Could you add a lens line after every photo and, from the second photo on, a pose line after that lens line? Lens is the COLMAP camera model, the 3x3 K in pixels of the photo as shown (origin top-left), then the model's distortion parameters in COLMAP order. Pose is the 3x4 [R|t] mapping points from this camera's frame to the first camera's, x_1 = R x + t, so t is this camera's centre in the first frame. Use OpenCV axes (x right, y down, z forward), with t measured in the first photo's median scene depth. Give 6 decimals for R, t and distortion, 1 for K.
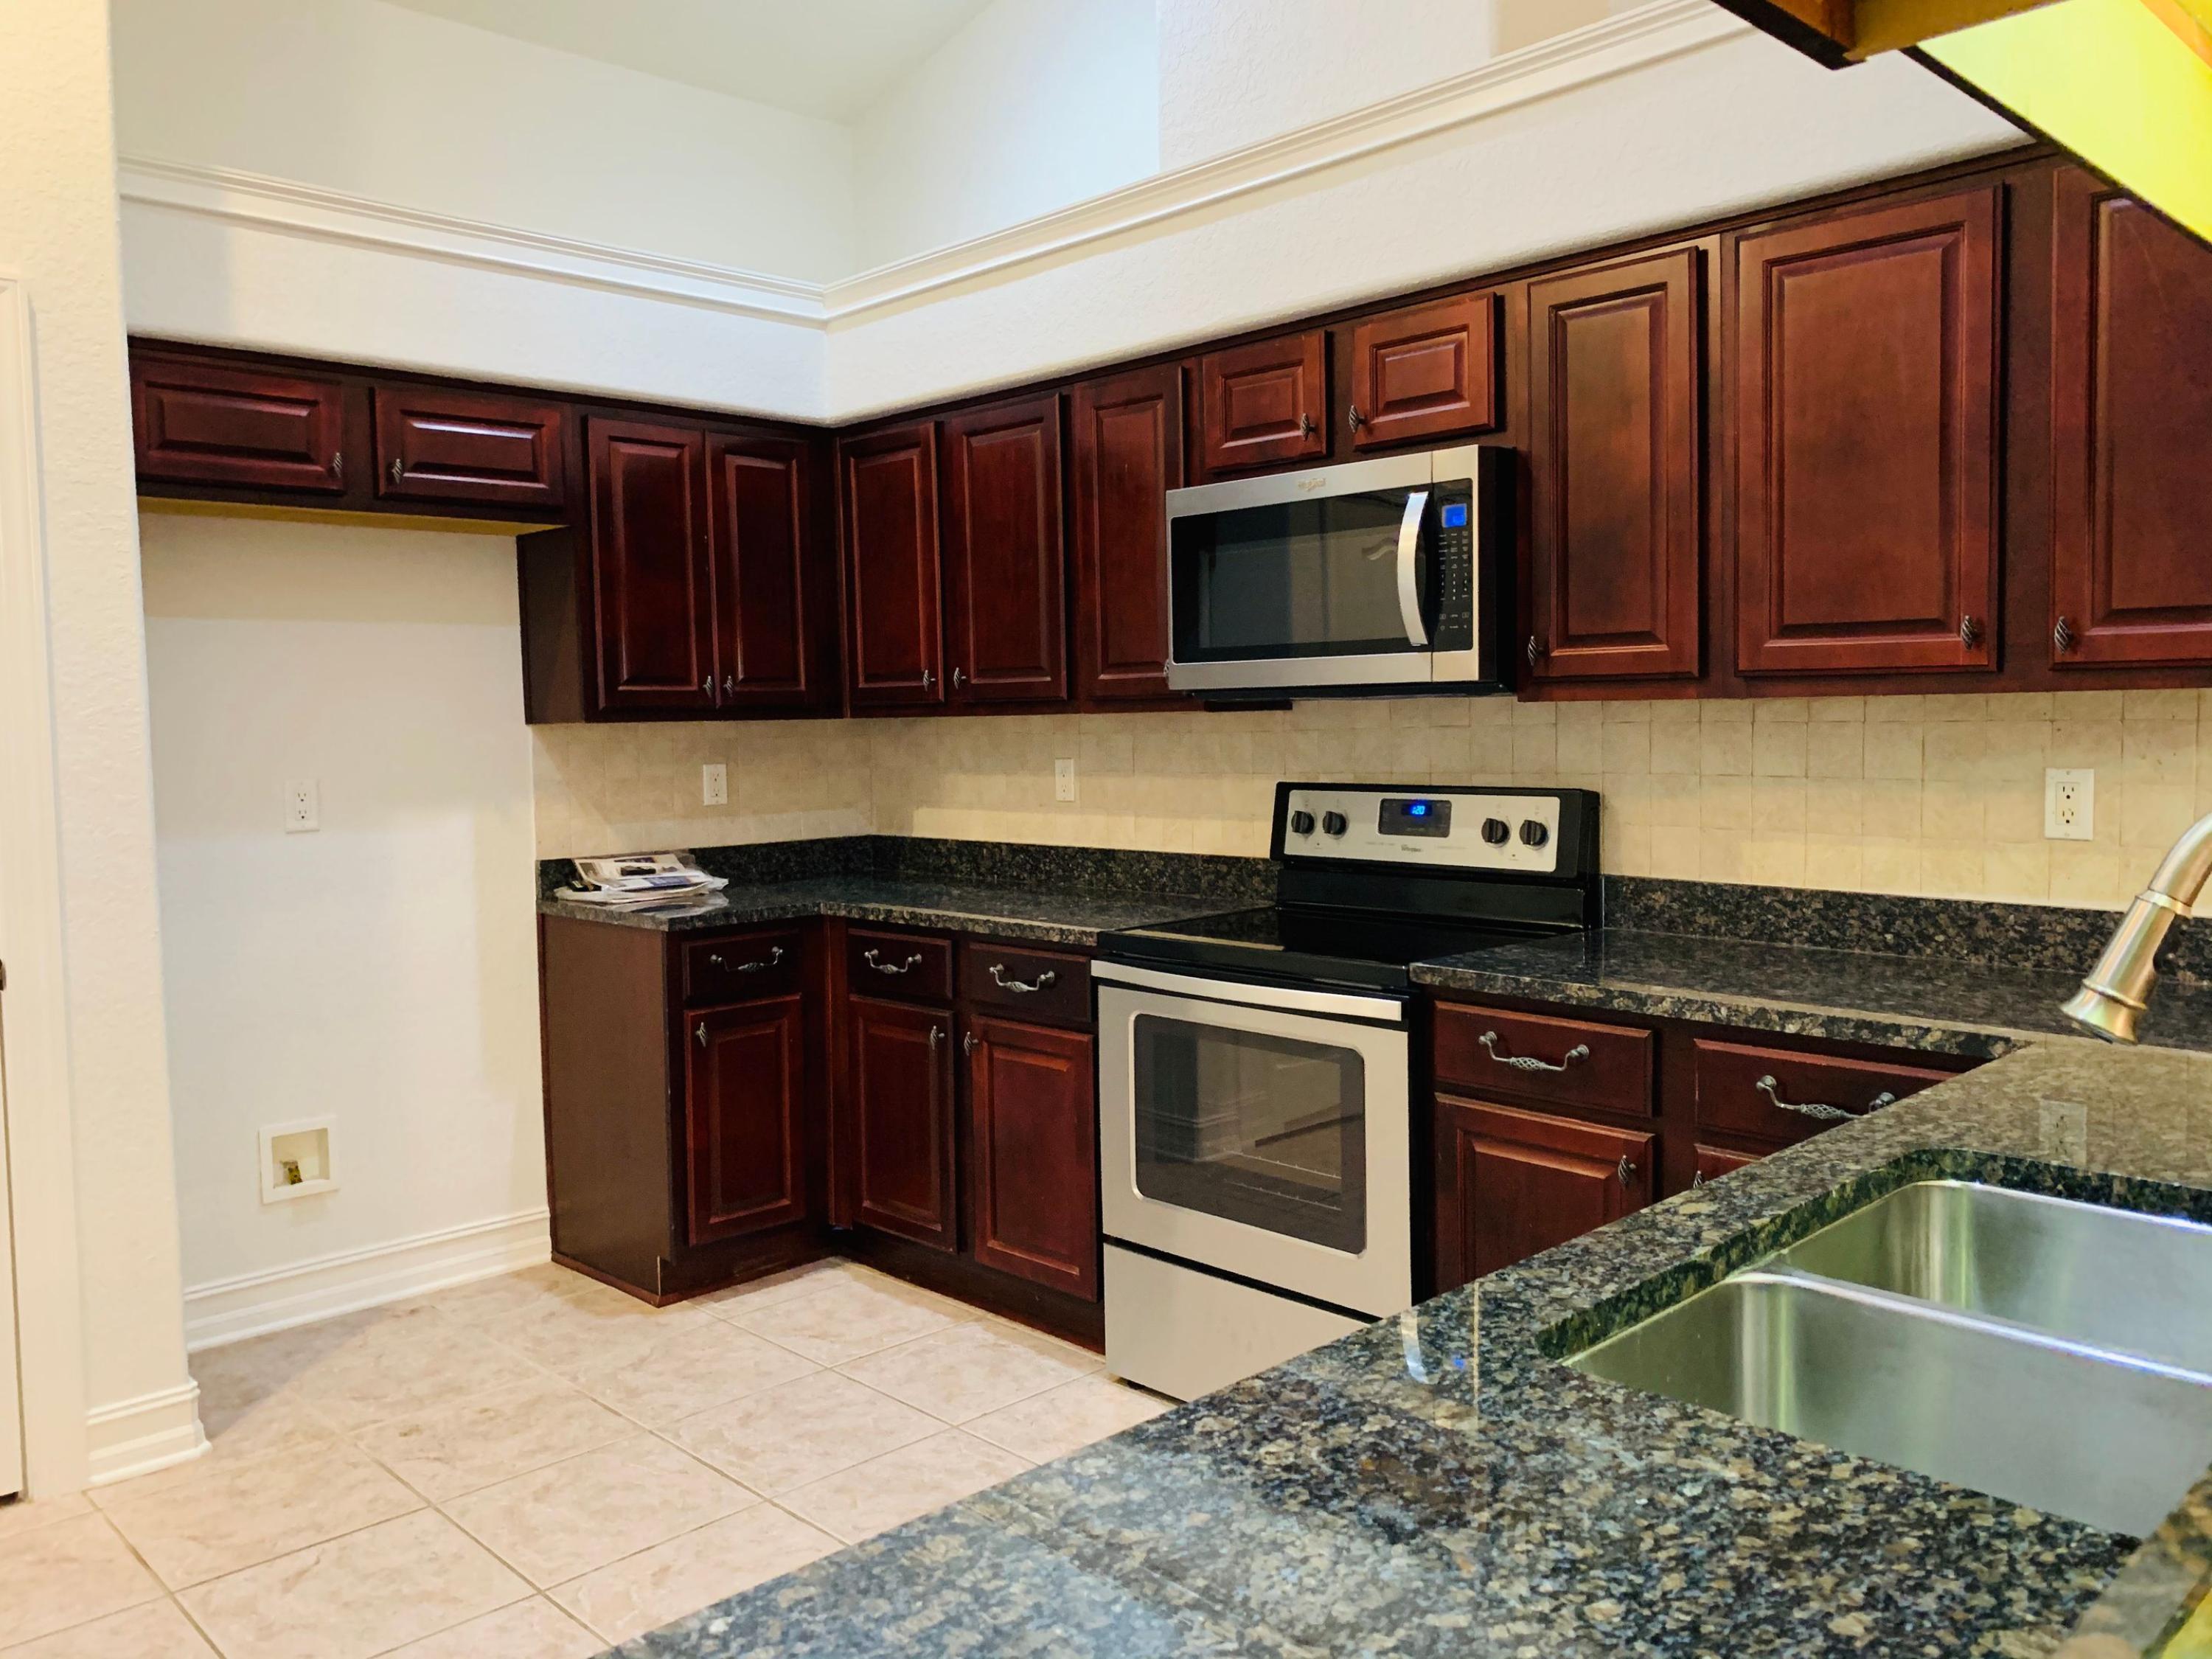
lens RADIAL K [[1704.9, 0, 1114.9], [0, 1704.9, 829.2], [0, 0, 1]] dist [0.050025, -0.068330]
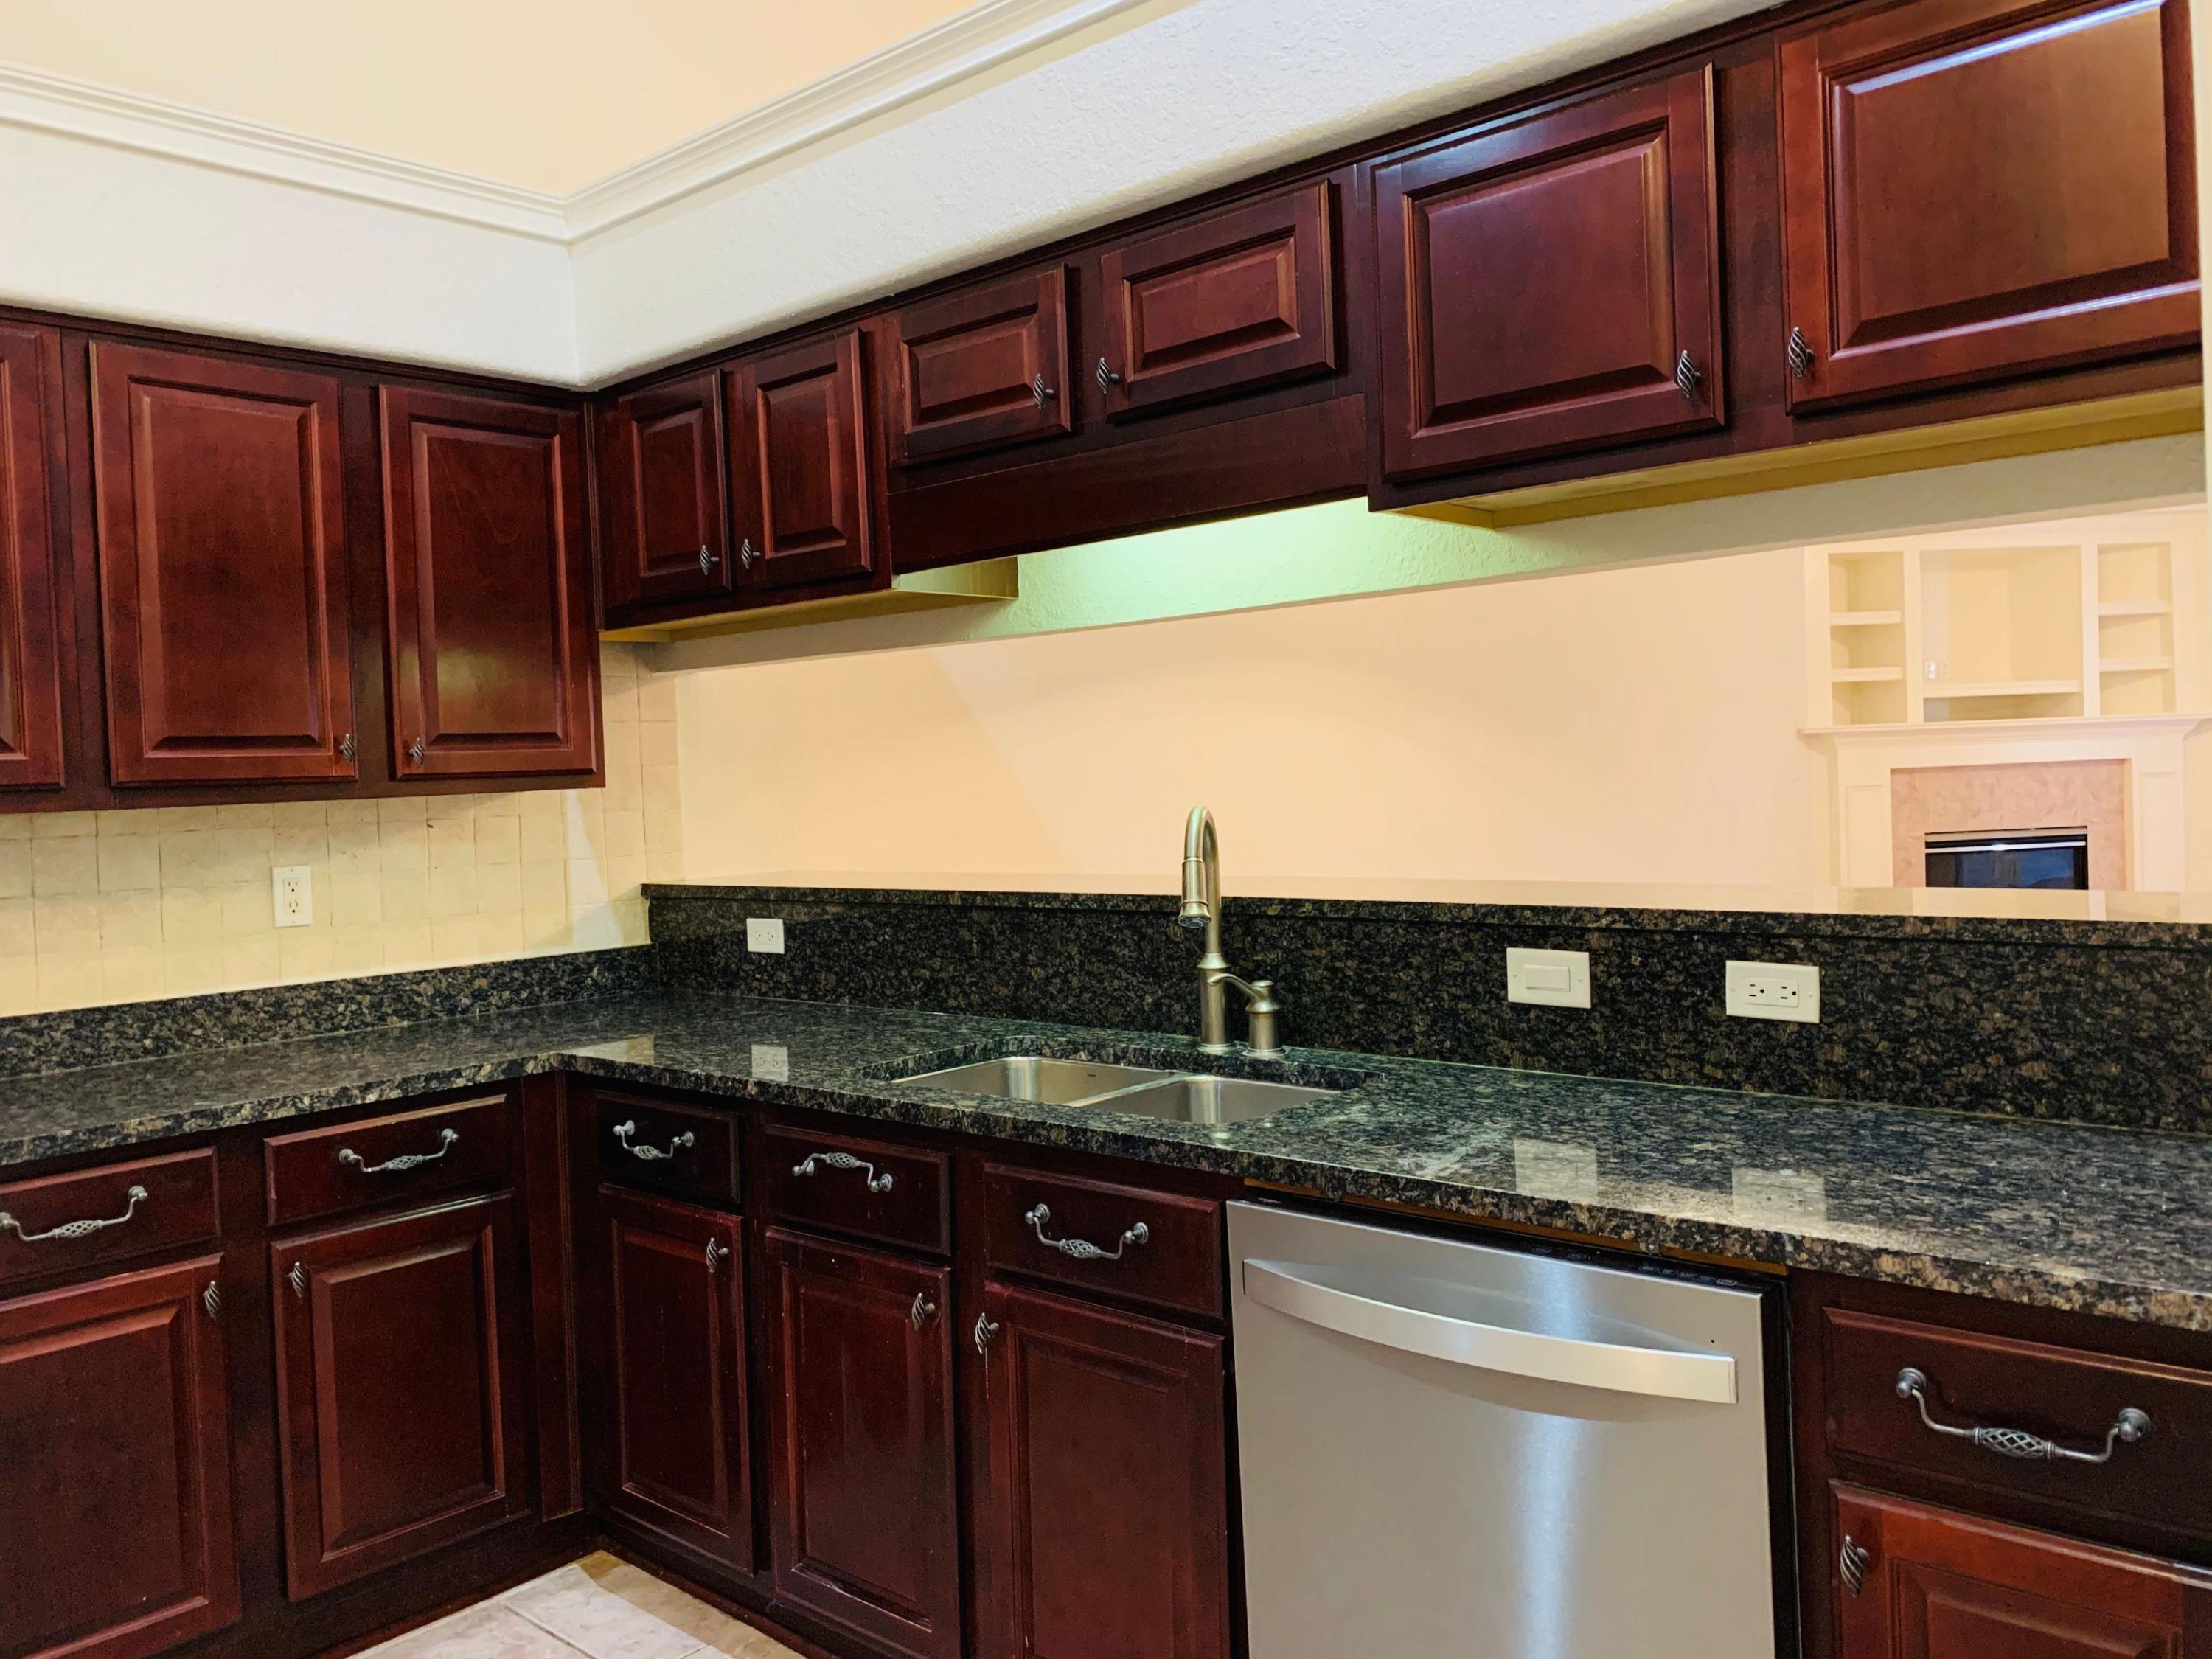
lens RADIAL K [[1704.9, 0, 1113.9], [0, 1704.9, 819.0], [0, 0, 1]] dist [0.050025, -0.068330]
pose [[-0.072265, -0.011666, 0.997317, -0.629132], [0.110307, 0.993704, 0.019617, -0.026903], [-0.991267, 0.111429, -0.070523, 0.490483]]
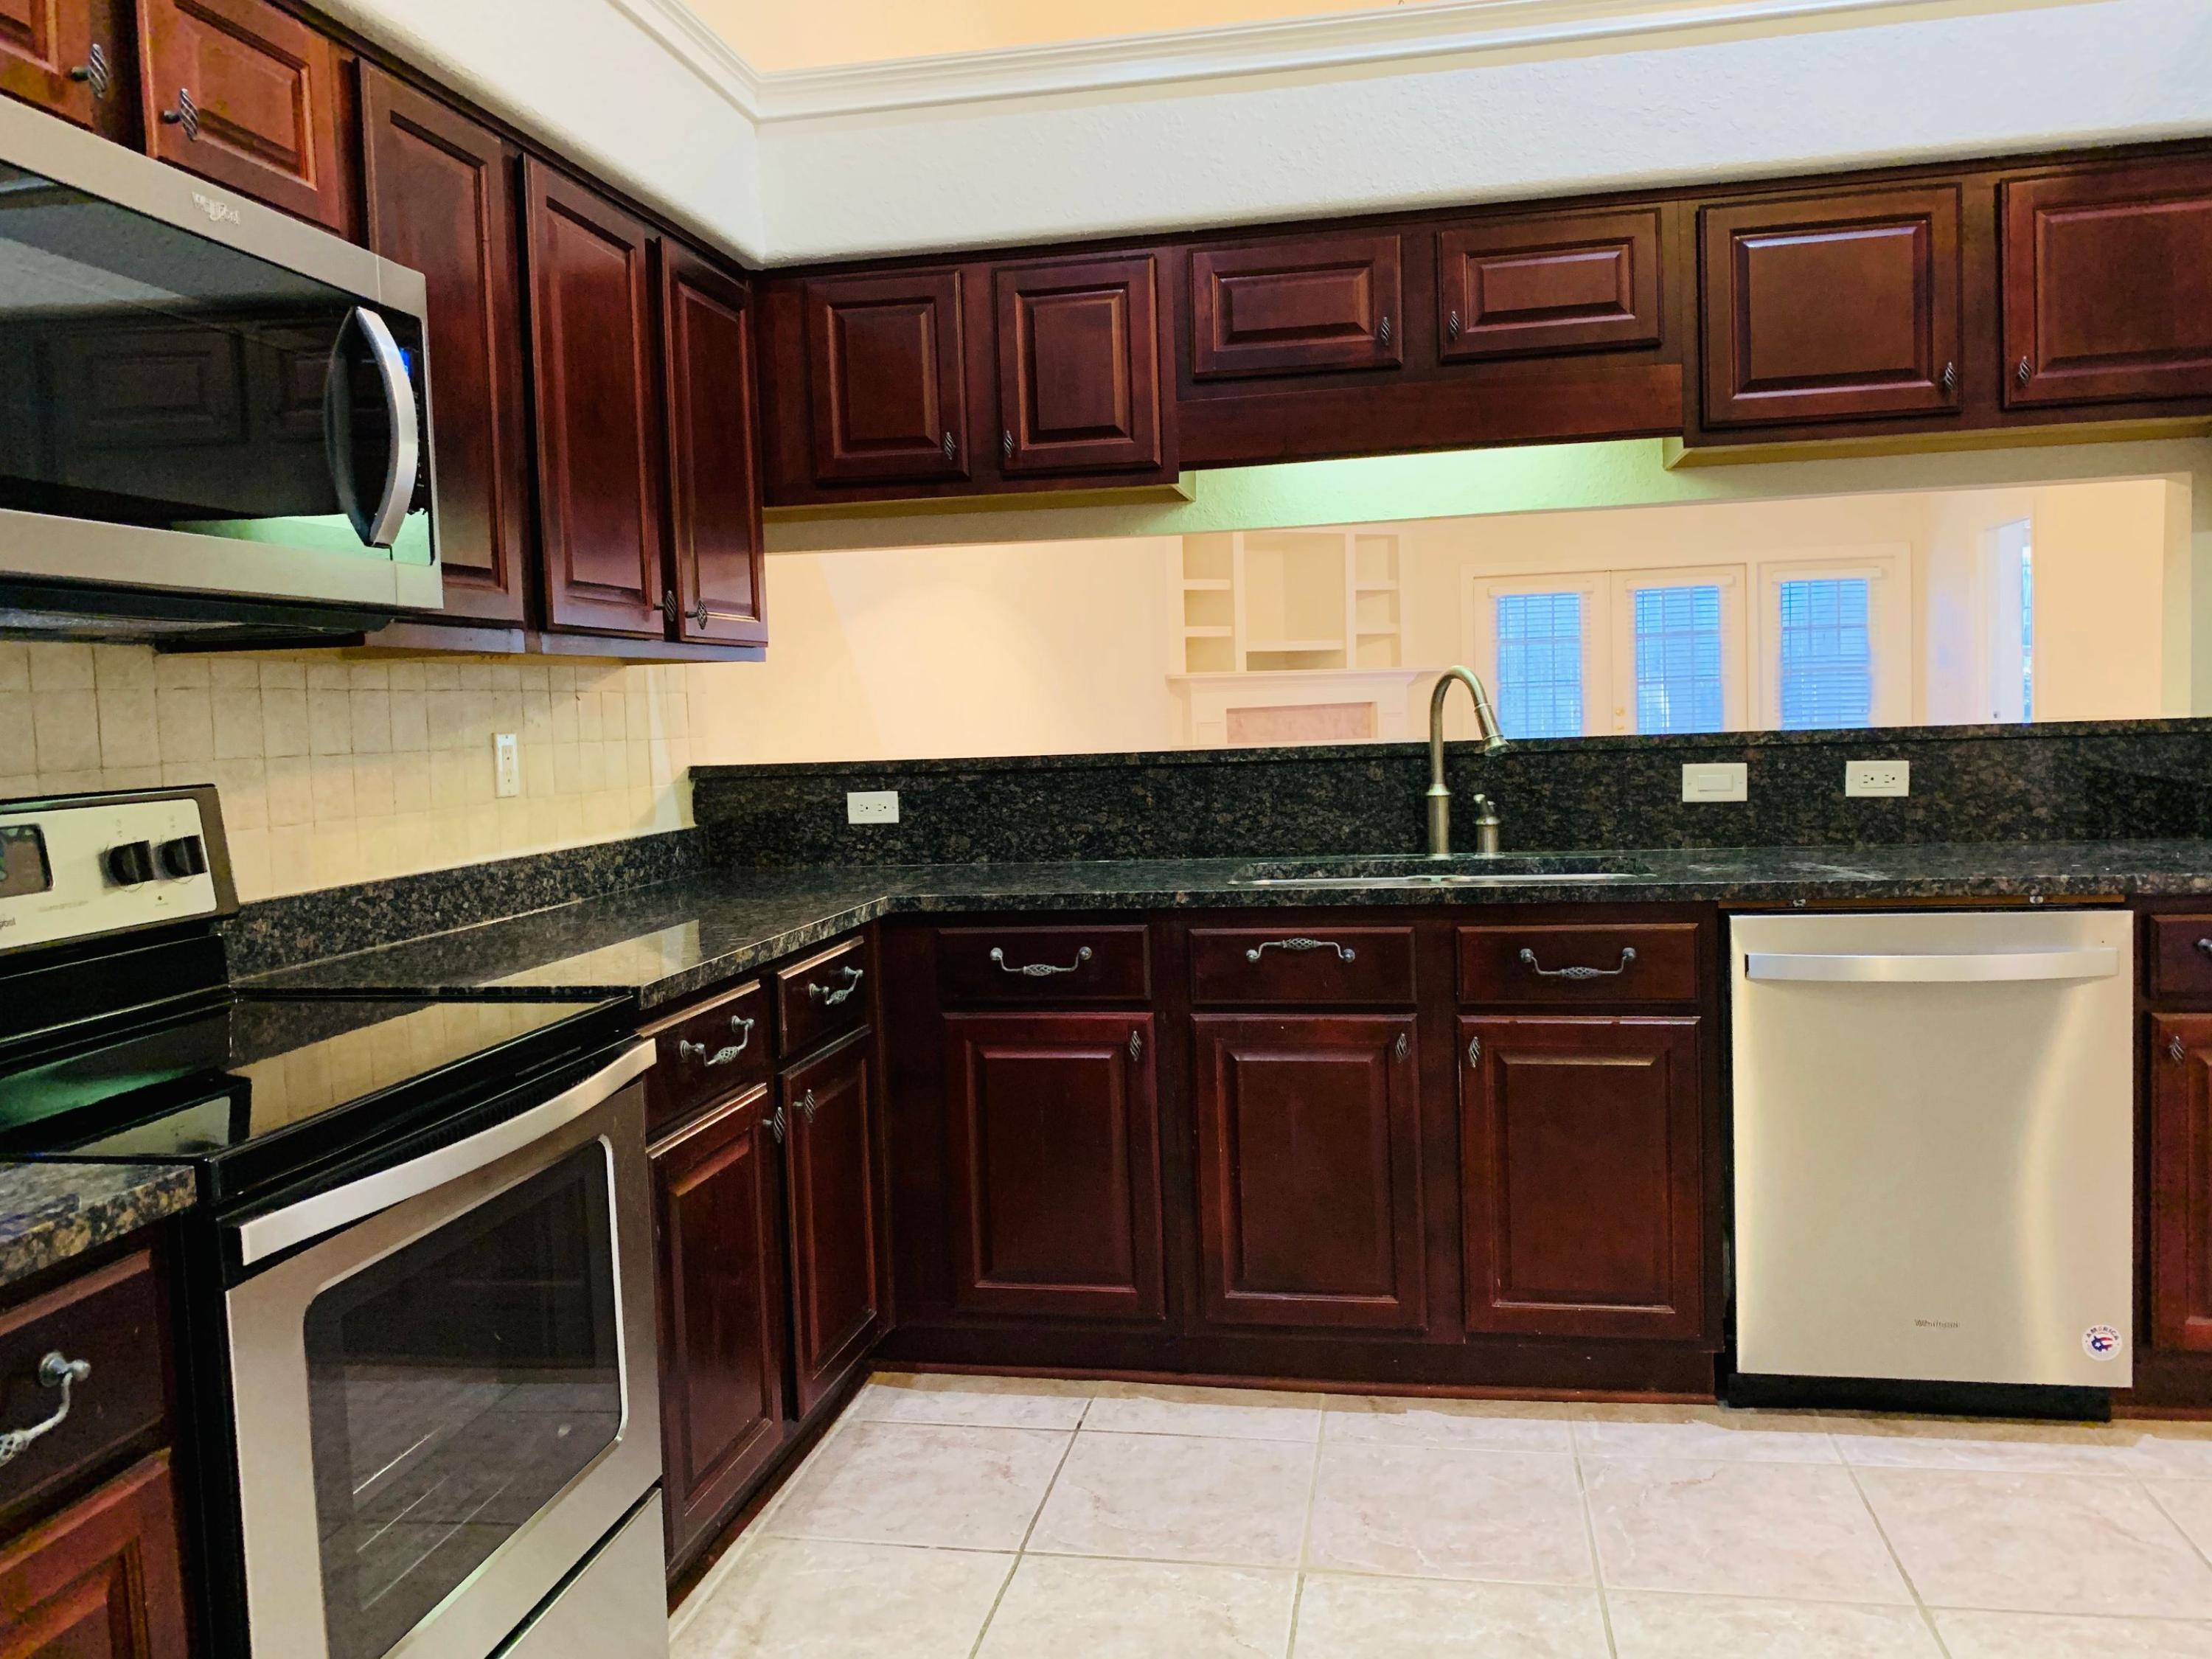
lens RADIAL K [[1704.9, 0, 1119.2], [0, 1704.9, 819.7], [0, 0, 1]] dist [0.050025, -0.068330]
pose [[-0.581340, -0.018160, 0.813458, -0.554876], [0.102366, 0.990175, 0.095261, -0.042510], [-0.807196, 0.138649, -0.573769, 1.253748]]
